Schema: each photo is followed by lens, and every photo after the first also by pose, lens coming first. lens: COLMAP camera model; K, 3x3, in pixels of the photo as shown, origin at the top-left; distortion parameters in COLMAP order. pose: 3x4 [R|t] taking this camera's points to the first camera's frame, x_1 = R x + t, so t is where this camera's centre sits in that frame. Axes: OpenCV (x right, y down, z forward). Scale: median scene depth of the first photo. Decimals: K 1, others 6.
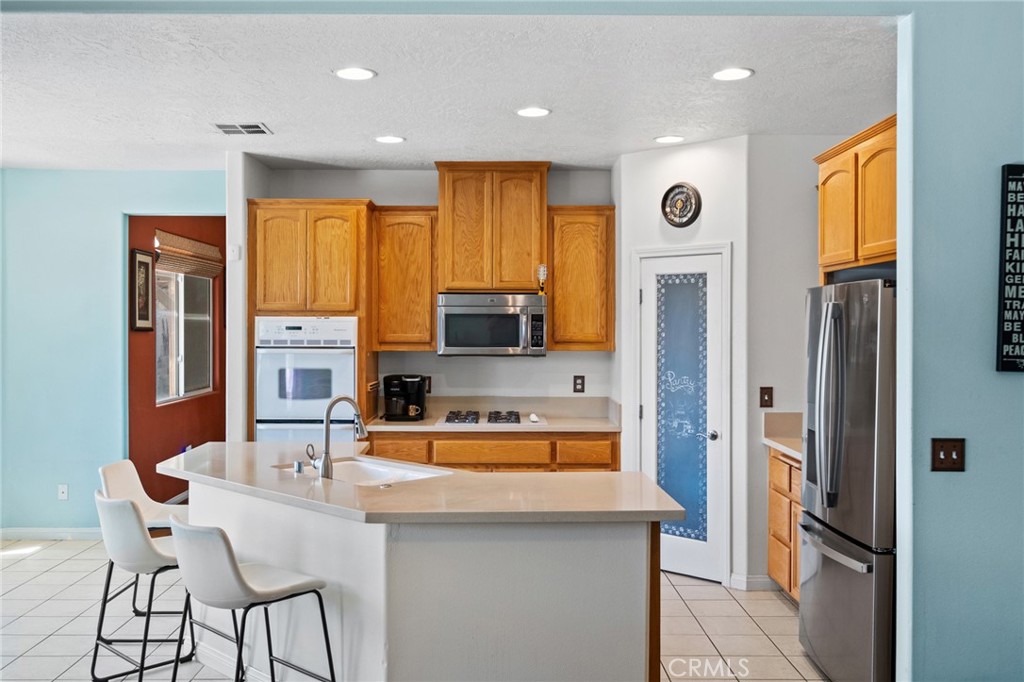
lens RADIAL K [[935.7, 0, 508.1], [0, 935.7, 334.5], [0, 0, 1]] dist [-0.003897, 0.000000]
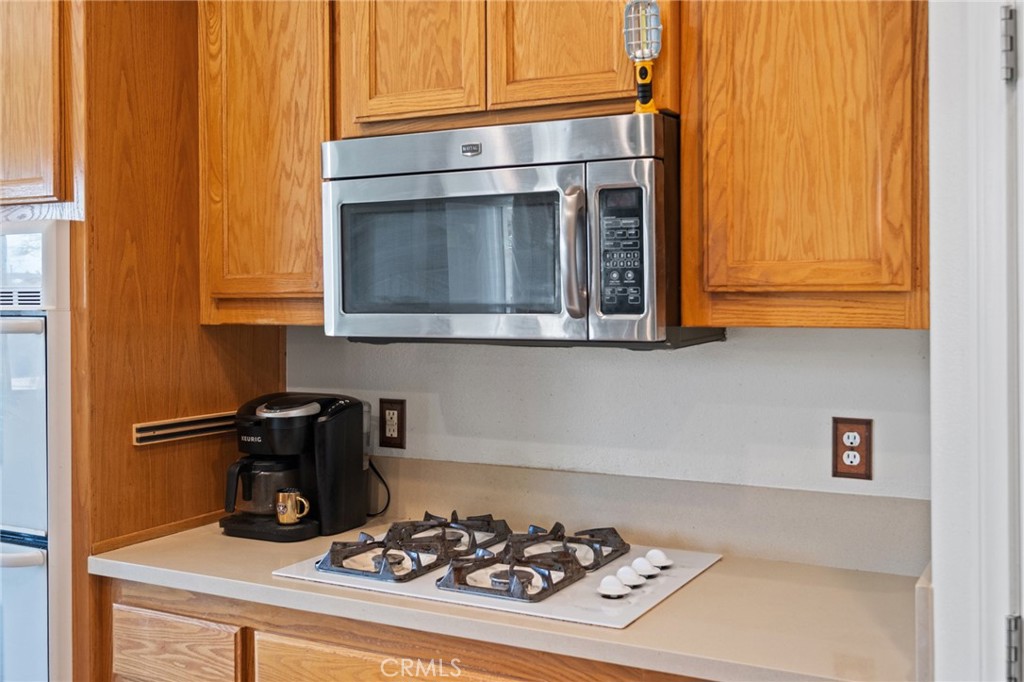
lens RADIAL K [[1059.2, 0, 526.2], [0, 1059.2, 309.1], [0, 0, 1]] dist [0.014189, 0.000000]
pose [[0.878000, -0.001548, -0.478657, 0.155763], [0.003846, 0.999985, 0.003820, 0.011415], [0.478645, -0.005195, 0.877993, 0.748797]]
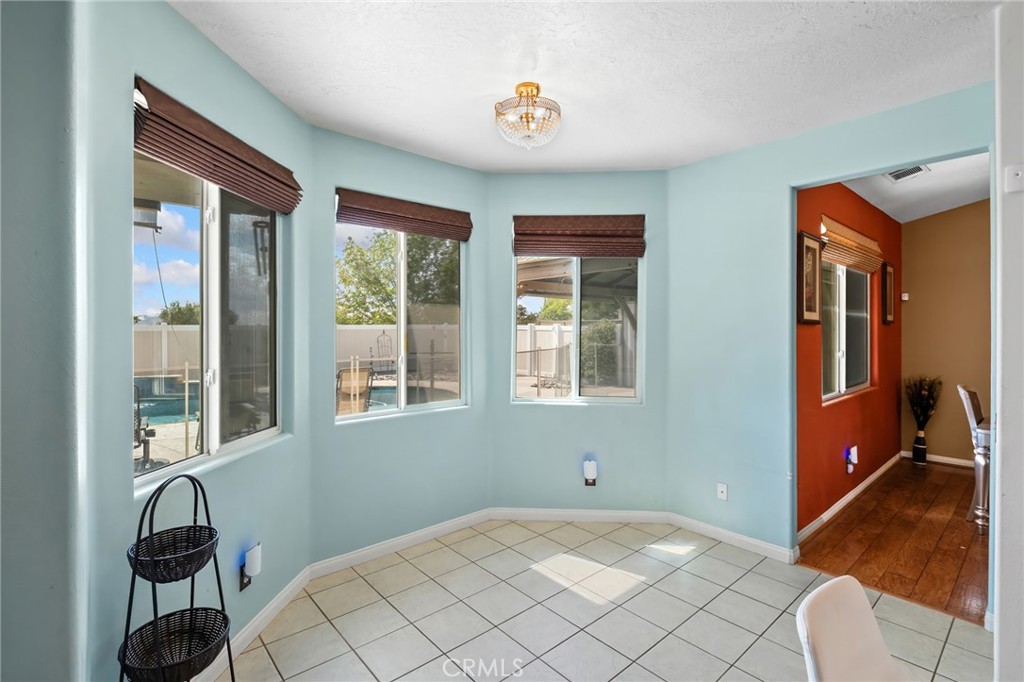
lens RADIAL K [[478.4, 0, 514.4], [0, 478.4, 331.1], [0, 0, 1]] dist [0.000719, 0.000218]
pose [[0.652925, -0.001271, -0.757422, -0.266066], [-0.002870, 0.999987, -0.004152, 0.006926], [0.757417, 0.004885, 0.652913, 0.565146]]
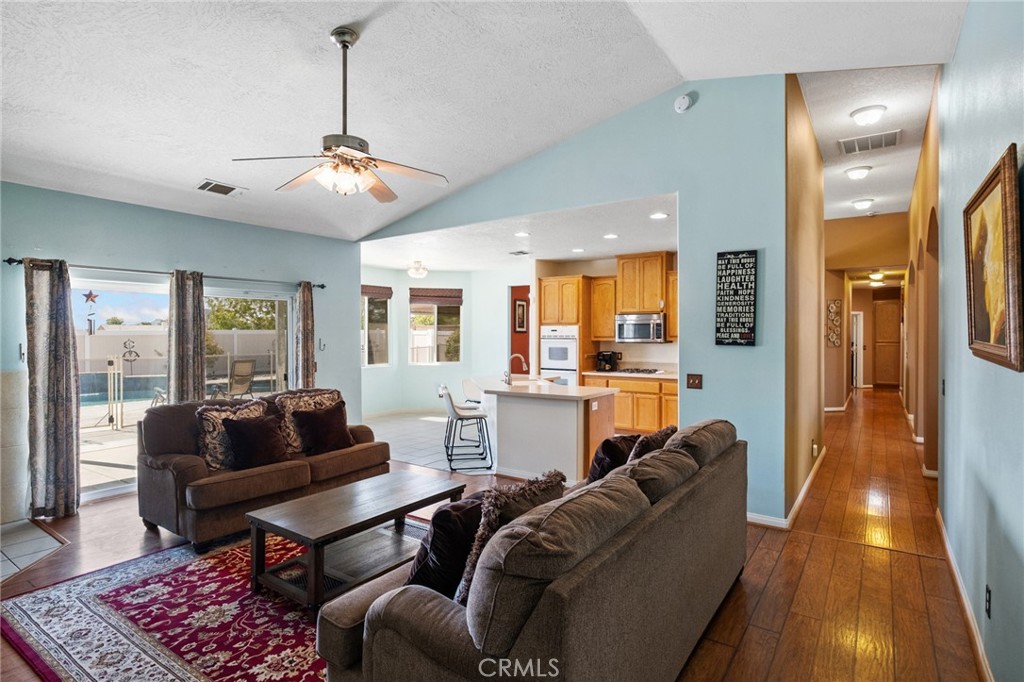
lens RADIAL K [[533.4, 0, 515.1], [0, 533.4, 333.0], [0, 0, 1]] dist [-0.001339, -0.000249]
pose [[0.814343, -0.005098, -0.580362, 0.482360], [-0.000418, 0.999956, -0.009371, 0.012633], [0.580384, 0.007873, 0.814305, -0.177825]]
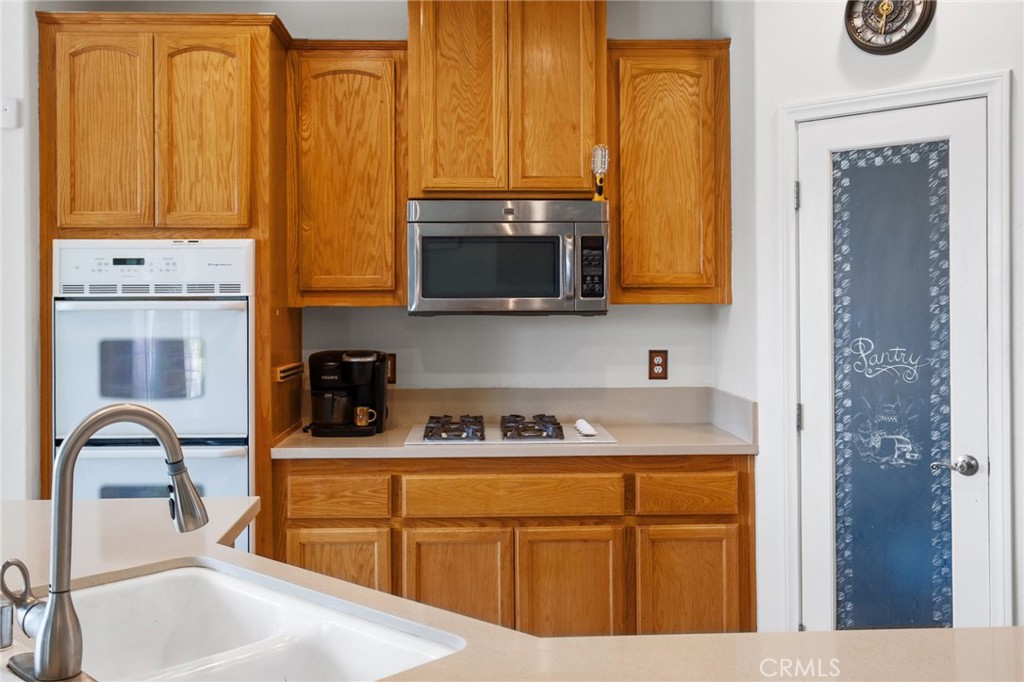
lens RADIAL K [[992.4, 0, 504.3], [0, 992.4, 305.3], [0, 0, 1]] dist [0.004558, 0.000000]
pose [[0.999653, -0.007571, 0.025235, -0.035487], [0.007785, 0.999935, -0.008384, 0.023475], [-0.025170, 0.008578, 0.999646, 0.441908]]
